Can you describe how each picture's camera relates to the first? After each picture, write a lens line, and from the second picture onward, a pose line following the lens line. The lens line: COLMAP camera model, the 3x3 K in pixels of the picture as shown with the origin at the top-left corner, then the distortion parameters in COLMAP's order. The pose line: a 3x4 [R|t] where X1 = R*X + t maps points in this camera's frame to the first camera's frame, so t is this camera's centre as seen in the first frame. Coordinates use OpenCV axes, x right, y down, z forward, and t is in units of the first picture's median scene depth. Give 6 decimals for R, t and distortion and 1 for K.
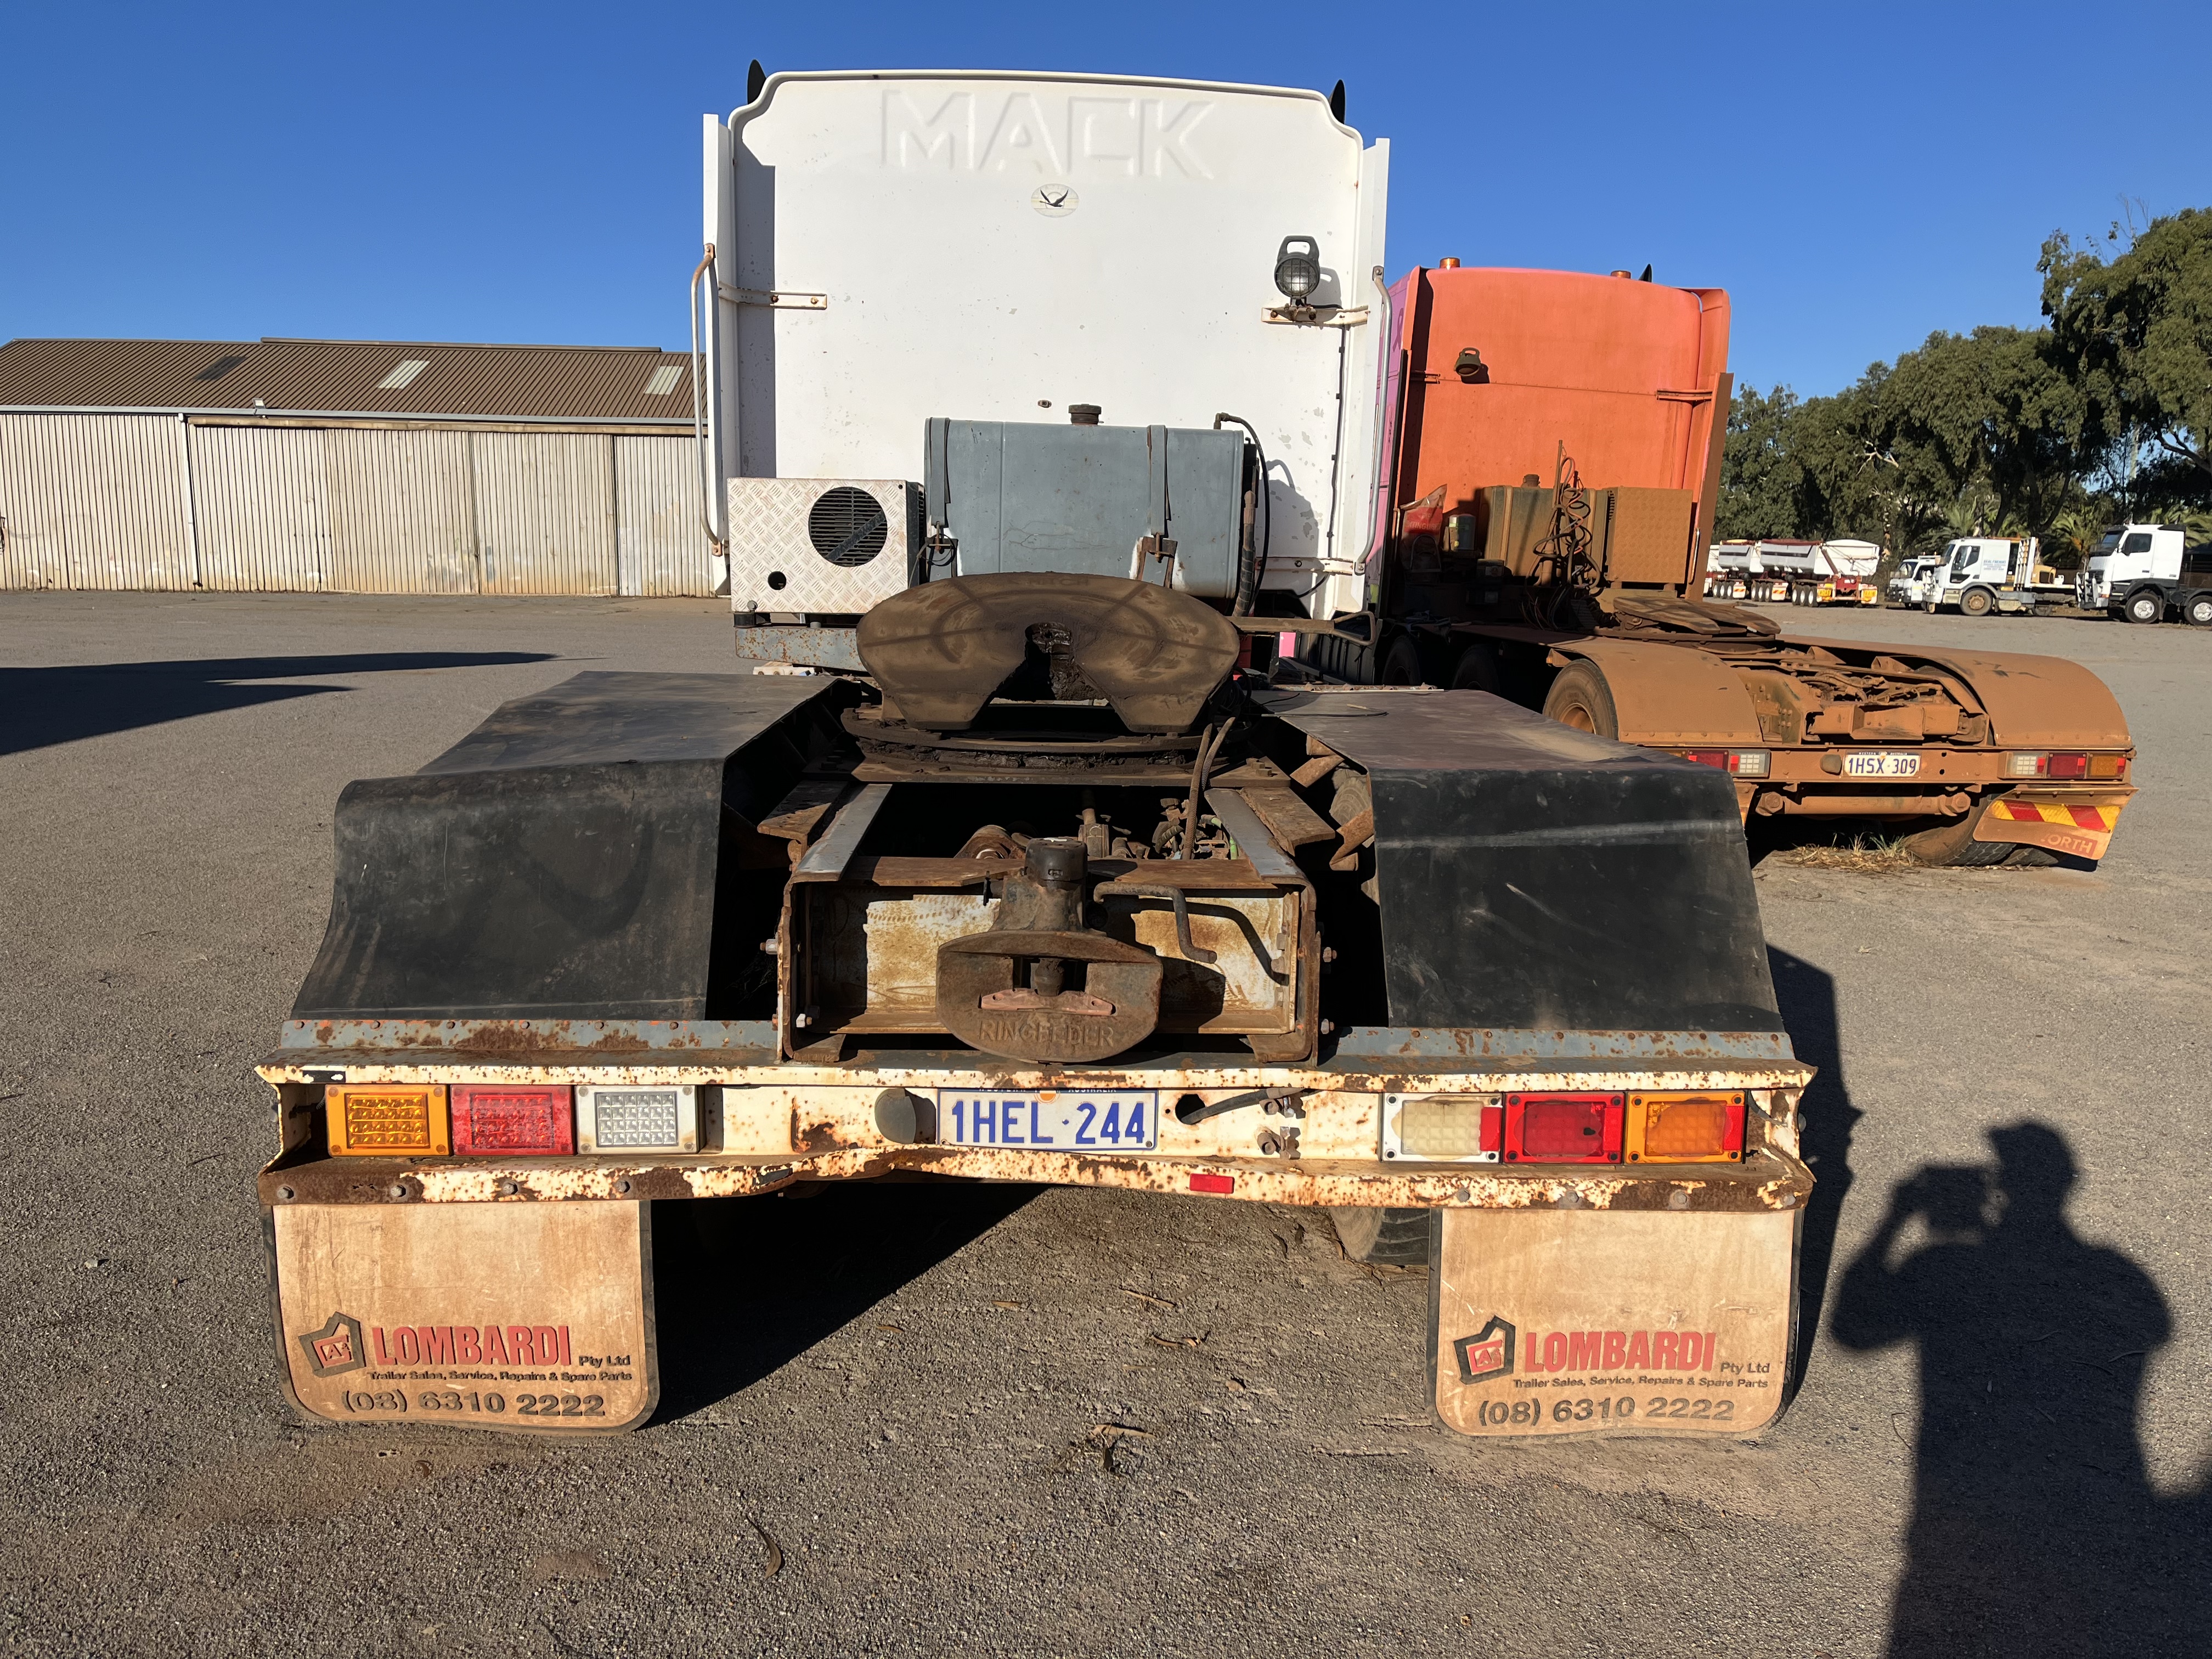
lens RADIAL K [[1725.3, 0, 1096.0], [0, 1725.3, 835.1], [0, 0, 1]] dist [0.075270, -0.155333]
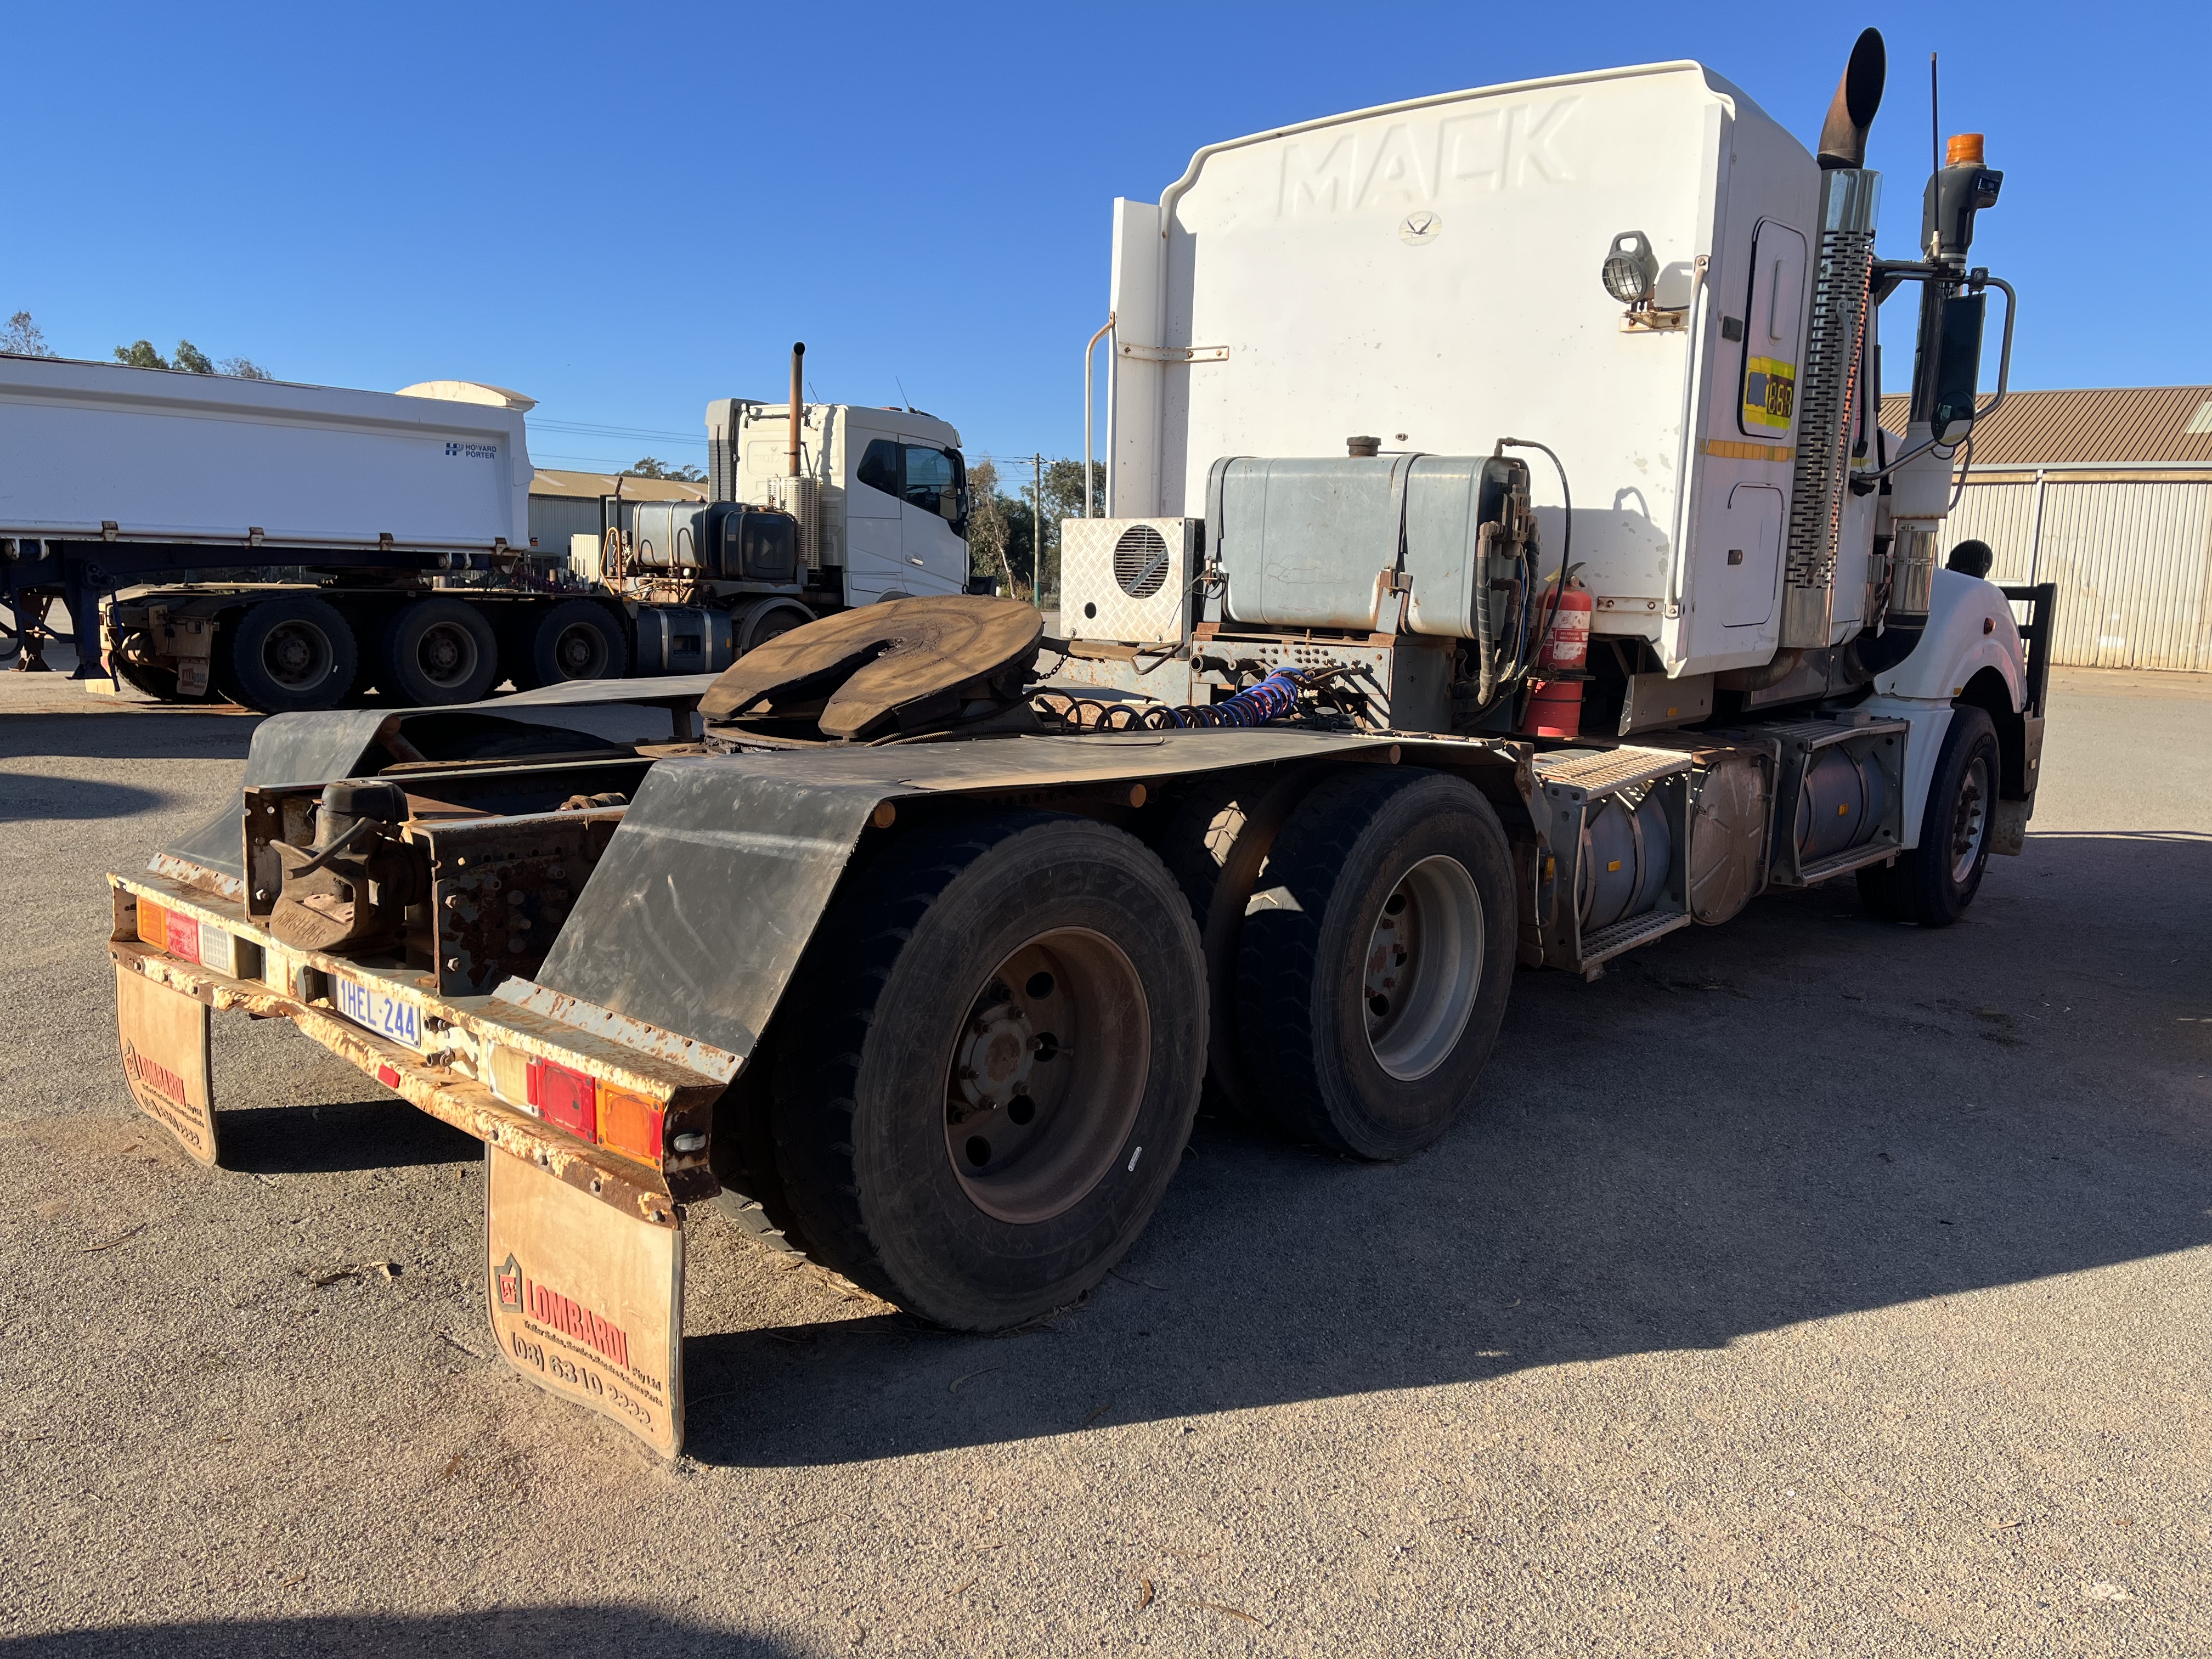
lens RADIAL K [[1725.3, 0, 1096.0], [0, 1725.3, 835.1], [0, 0, 1]] dist [0.075270, -0.155333]
pose [[0.709060, 0.109874, -0.696535, 0.597719], [-0.133562, 0.990832, 0.020333, -0.027096], [0.692383, 0.078613, 0.717235, 0.219306]]
